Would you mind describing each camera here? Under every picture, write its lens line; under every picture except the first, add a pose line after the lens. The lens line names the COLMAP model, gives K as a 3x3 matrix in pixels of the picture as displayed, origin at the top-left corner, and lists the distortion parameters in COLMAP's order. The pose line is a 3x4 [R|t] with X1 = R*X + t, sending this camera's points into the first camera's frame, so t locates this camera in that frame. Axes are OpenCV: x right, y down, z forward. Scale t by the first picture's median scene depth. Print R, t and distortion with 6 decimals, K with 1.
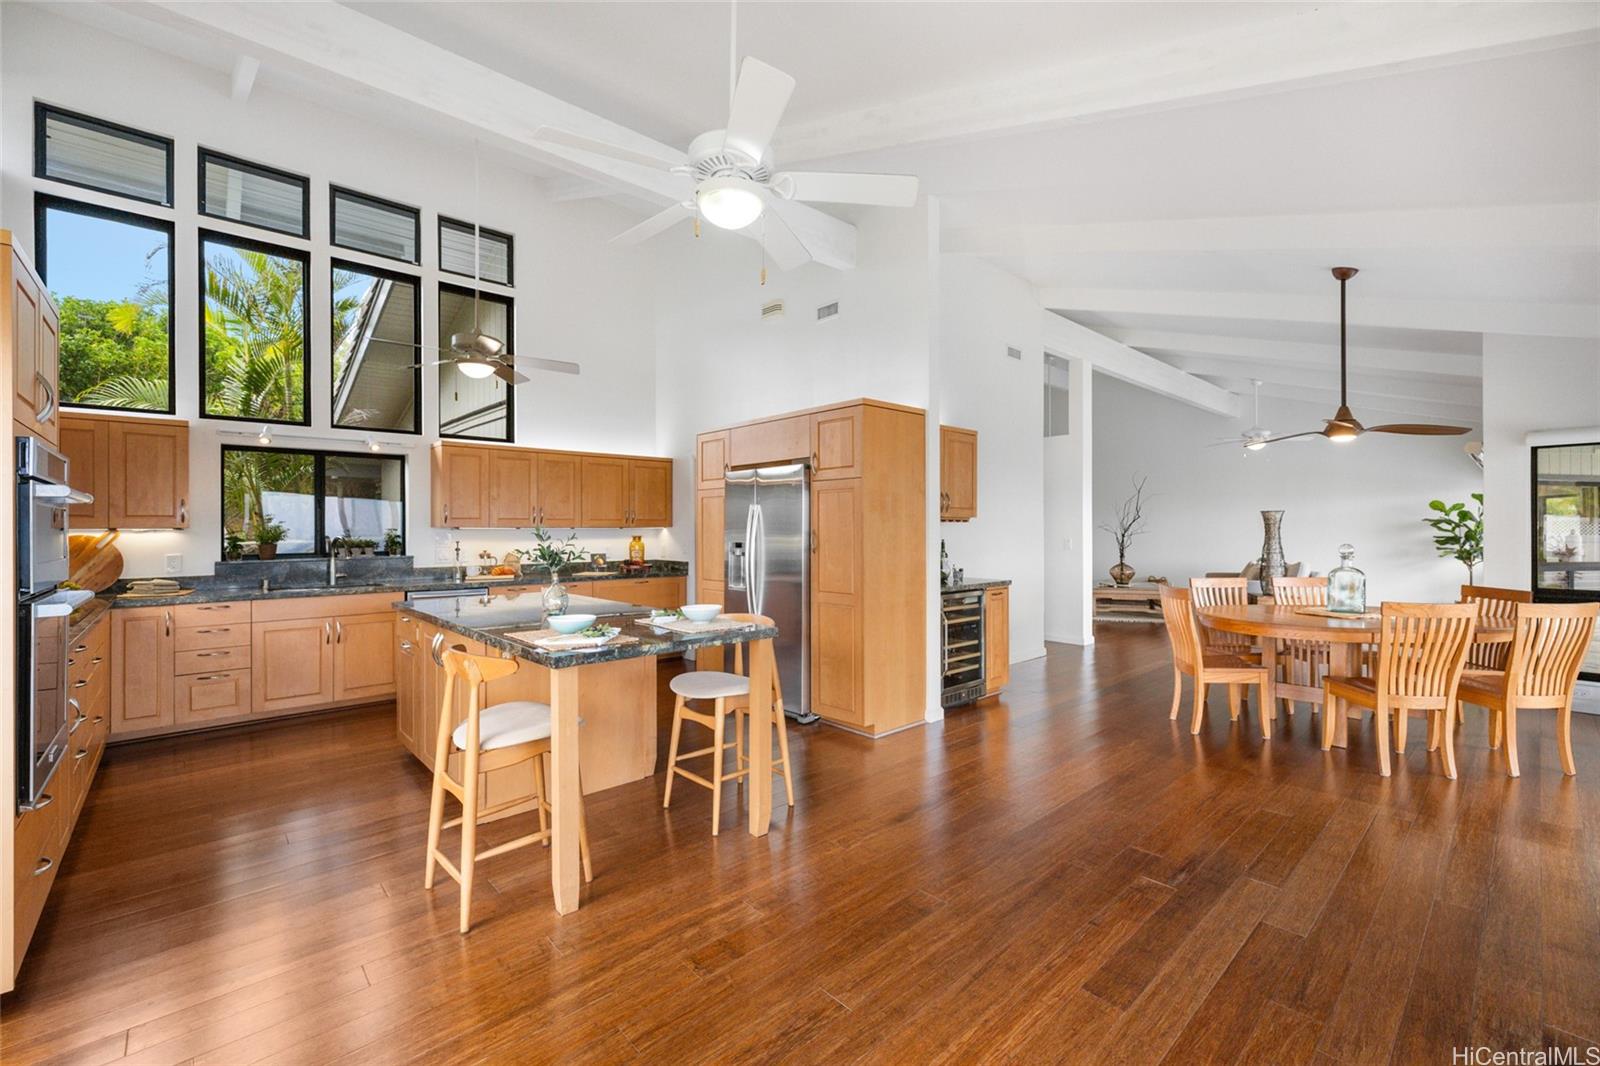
lens RADIAL K [[674.1, 0, 801.9], [0, 674.1, 528.7], [0, 0, 1]] dist [-0.000595, -0.000153]
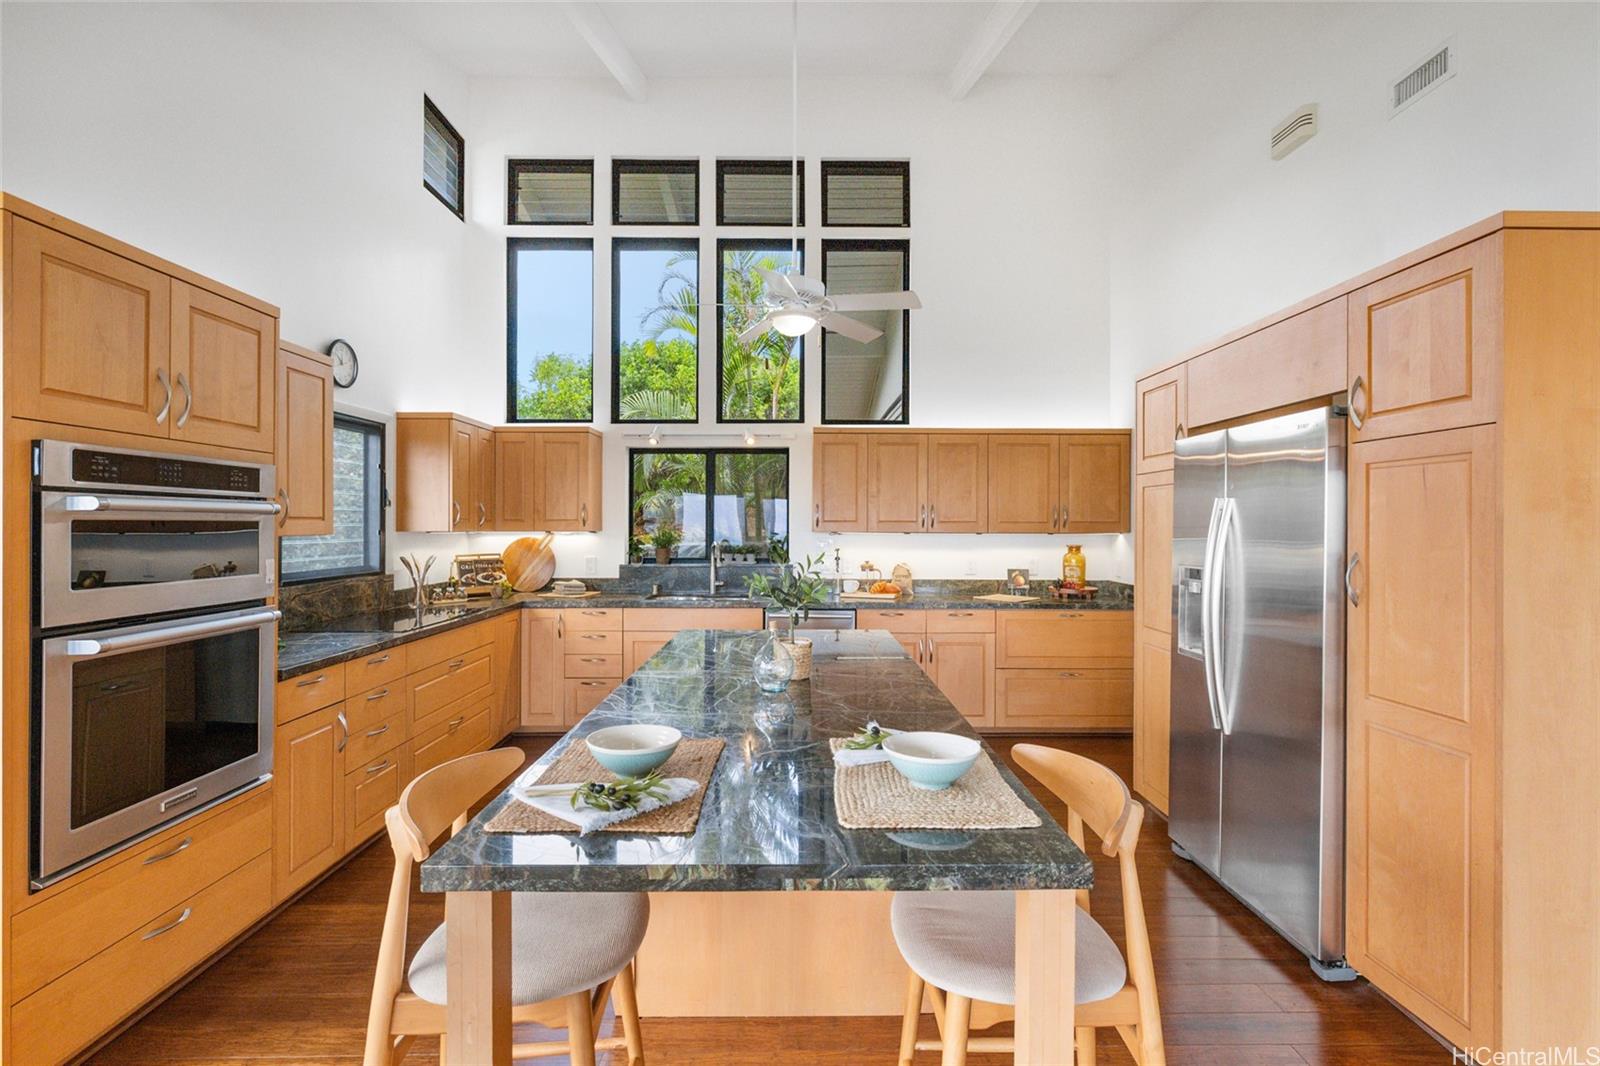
lens RADIAL K [[728.8, 0, 801.3], [0, 728.8, 526.2], [0, 0, 1]] dist [-0.001144, 0.000289]
pose [[0.747600, 0.006956, -0.664113, 0.054191], [-0.005887, 0.999975, 0.003847, -0.013518], [0.664123, 0.001034, 0.747622, 0.344457]]
